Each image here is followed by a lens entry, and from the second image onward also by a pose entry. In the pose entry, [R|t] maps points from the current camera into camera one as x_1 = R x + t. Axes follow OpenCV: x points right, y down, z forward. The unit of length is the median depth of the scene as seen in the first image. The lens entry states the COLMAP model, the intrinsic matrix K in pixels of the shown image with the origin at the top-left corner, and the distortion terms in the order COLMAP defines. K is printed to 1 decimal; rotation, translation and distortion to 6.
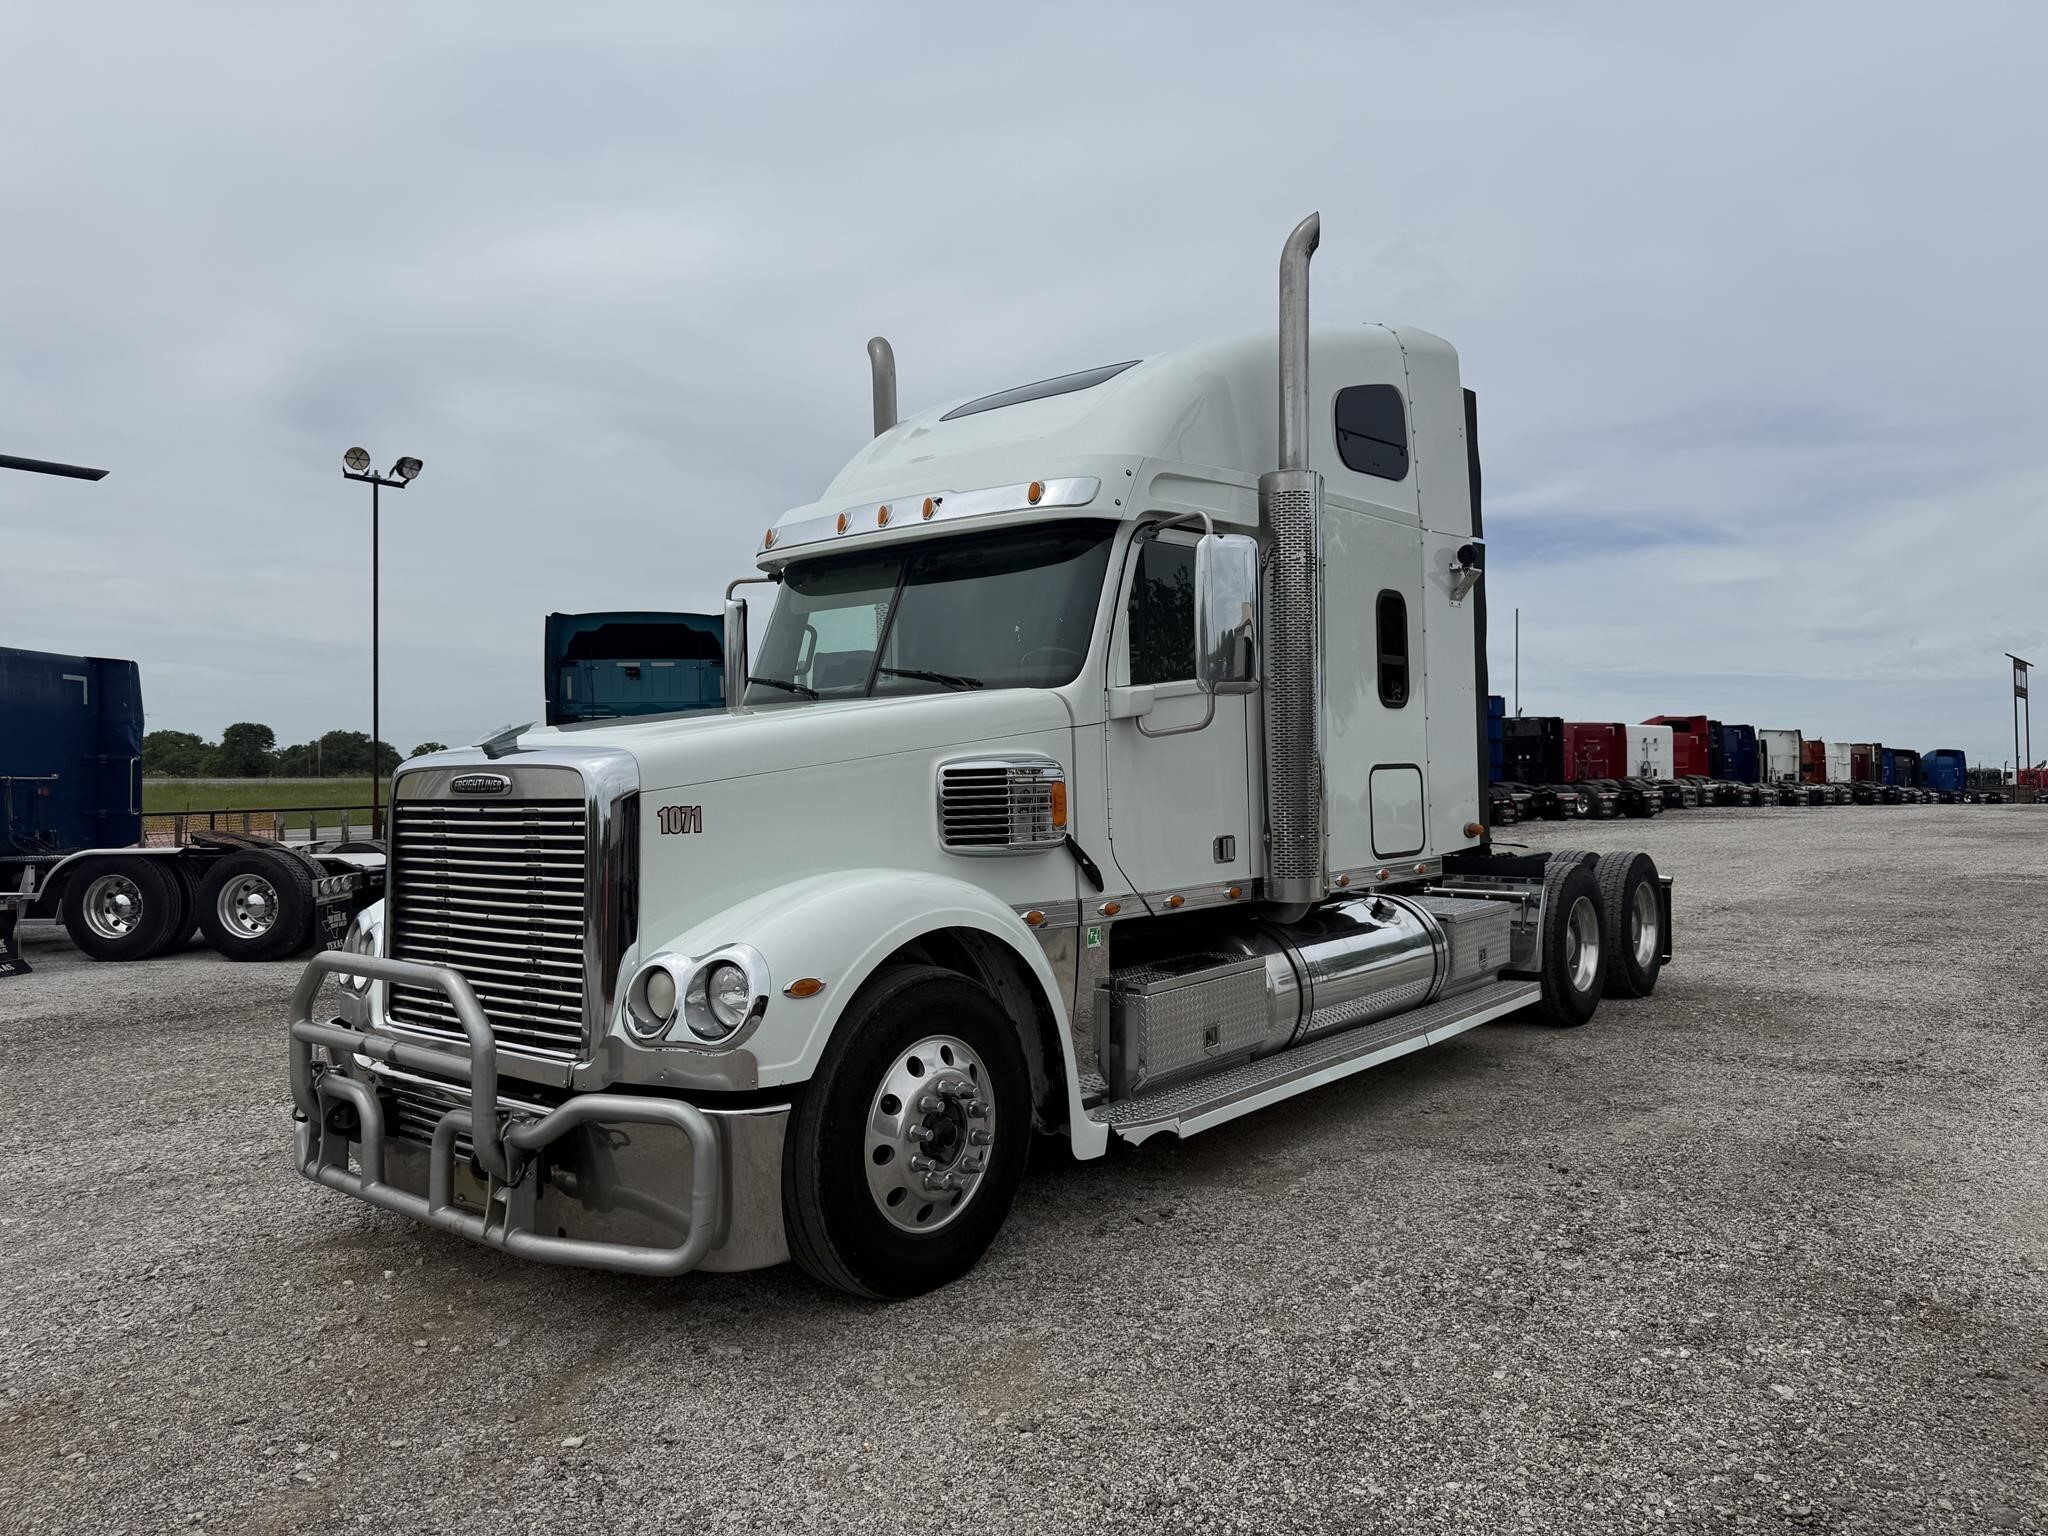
lens RADIAL K [[1385.3, 0, 1022.6], [0, 1385.3, 764.9], [0, 0, 1]] dist [0.015078, 0.000543]
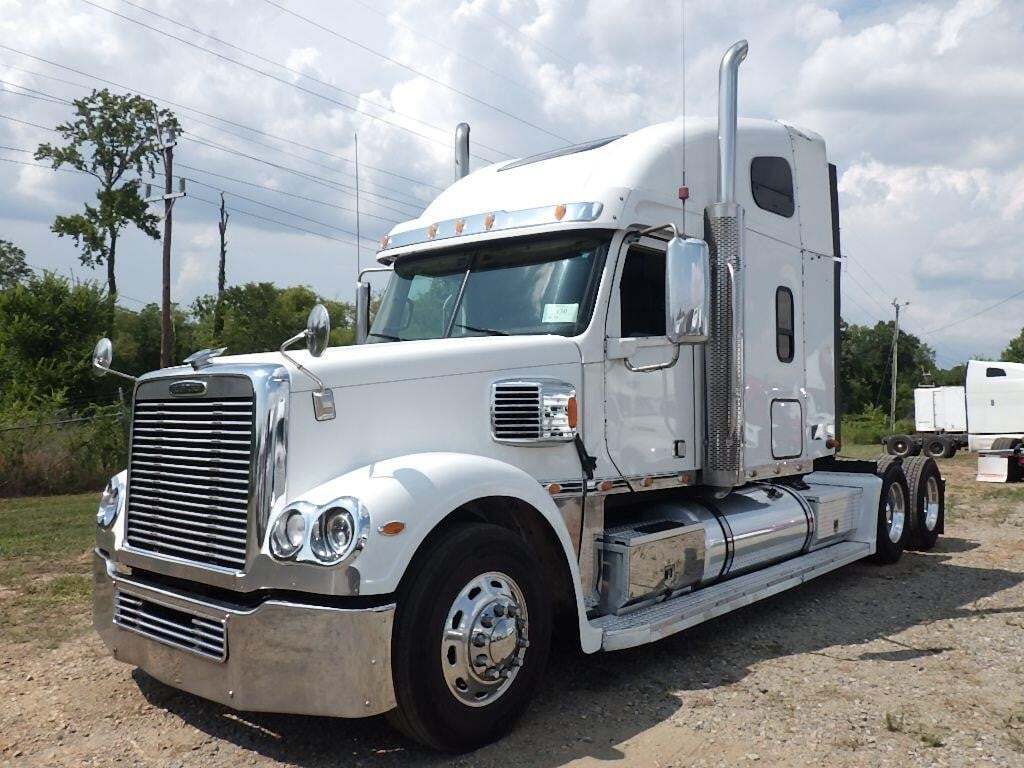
lens RADIAL K [[814.7, 0, 510.6], [0, 814.7, 375.3], [0, 0, 1]] dist [-0.032737, 0.009413]
pose [[0.999269, 0.023963, -0.029787, -0.012574], [-0.025122, 0.998917, -0.039169, 0.019188], [0.028817, 0.039888, 0.998789, 0.103905]]
